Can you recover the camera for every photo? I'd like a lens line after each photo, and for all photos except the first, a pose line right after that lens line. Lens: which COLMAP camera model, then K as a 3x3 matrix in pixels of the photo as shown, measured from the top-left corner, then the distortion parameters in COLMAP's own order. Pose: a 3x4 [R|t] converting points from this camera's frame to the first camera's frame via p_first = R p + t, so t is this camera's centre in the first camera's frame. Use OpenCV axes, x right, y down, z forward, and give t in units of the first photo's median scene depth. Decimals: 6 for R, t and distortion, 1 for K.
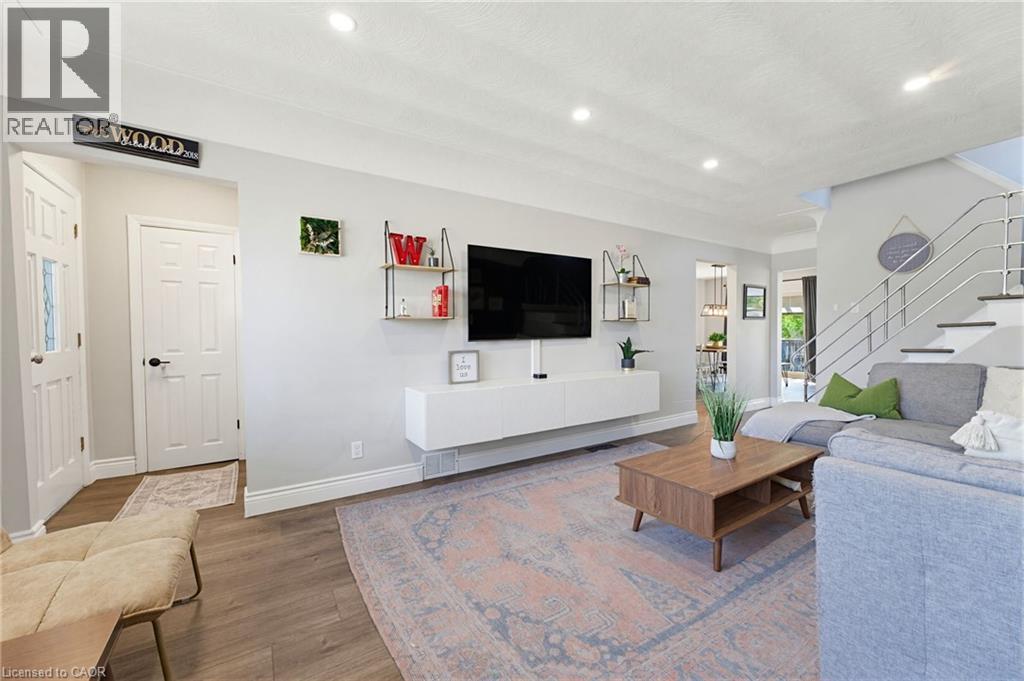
lens RADIAL K [[404.0, 0, 513.4], [0, 404.0, 338.2], [0, 0, 1]] dist [-0.000176, 0.000531]
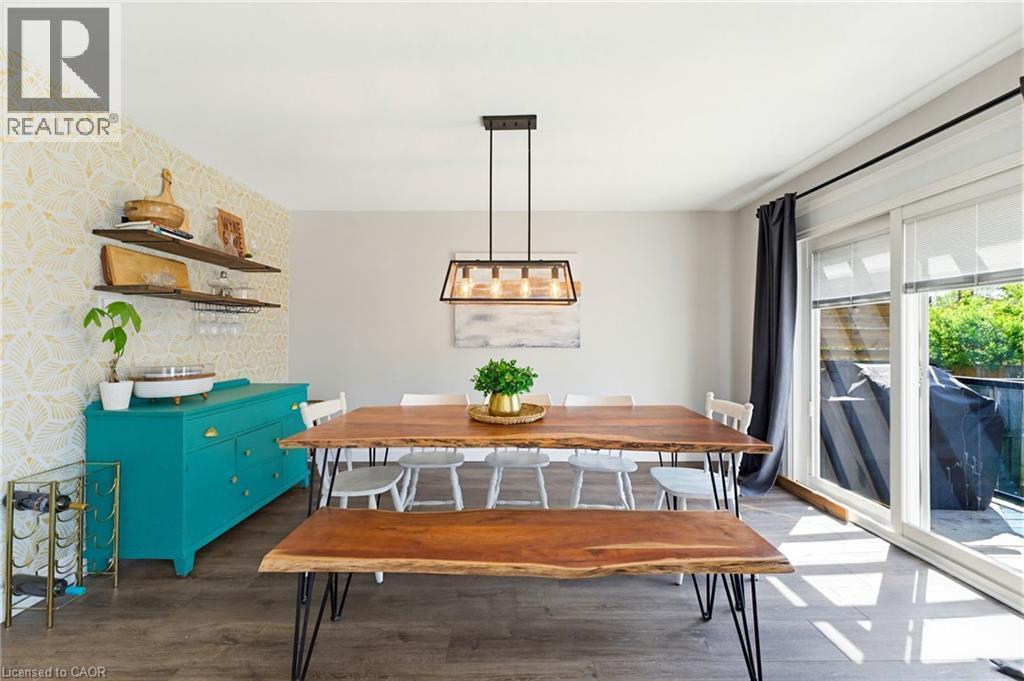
lens RADIAL K [[404.0, 0, 519.2], [0, 404.0, 341.6], [0, 0, 1]] dist [-0.000176, 0.000531]
pose [[0.850191, 0.009119, -0.526395, 0.671100], [-0.019470, 0.999711, -0.014128, -0.022827], [0.526114, 0.022260, 0.850123, 0.780303]]
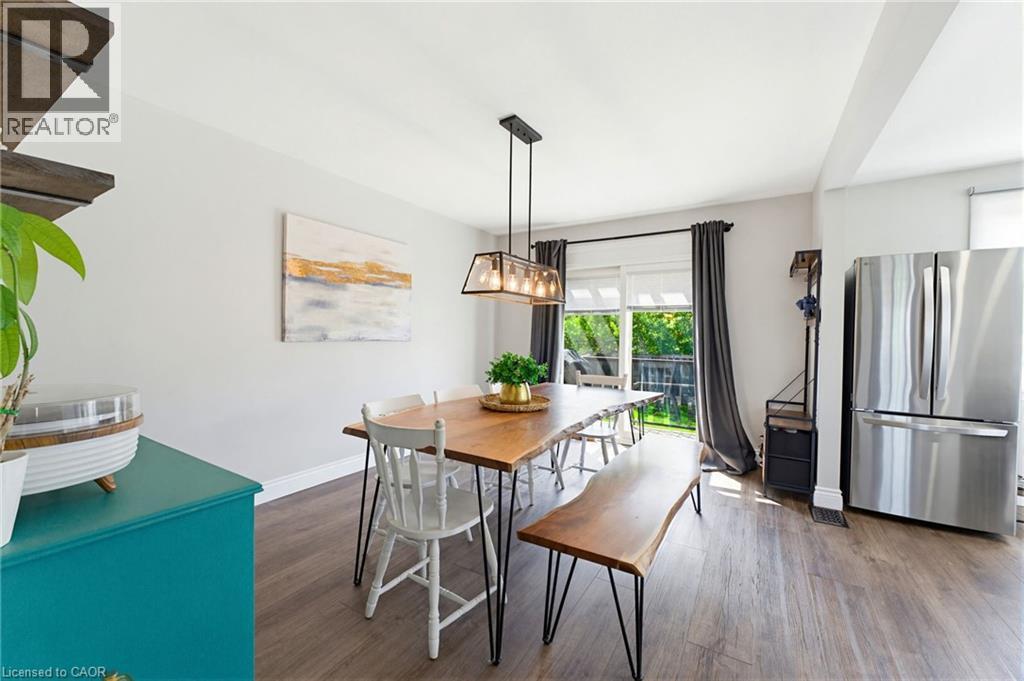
lens RADIAL K [[404.0, 0, 513.5], [0, 404.0, 342.4], [0, 0, 1]] dist [-0.000176, 0.000531]
pose [[0.901699, 0.008888, 0.432273, 0.378086], [-0.008197, 0.999960, -0.003464, -0.021107], [-0.432287, -0.000420, 0.901736, 0.739886]]
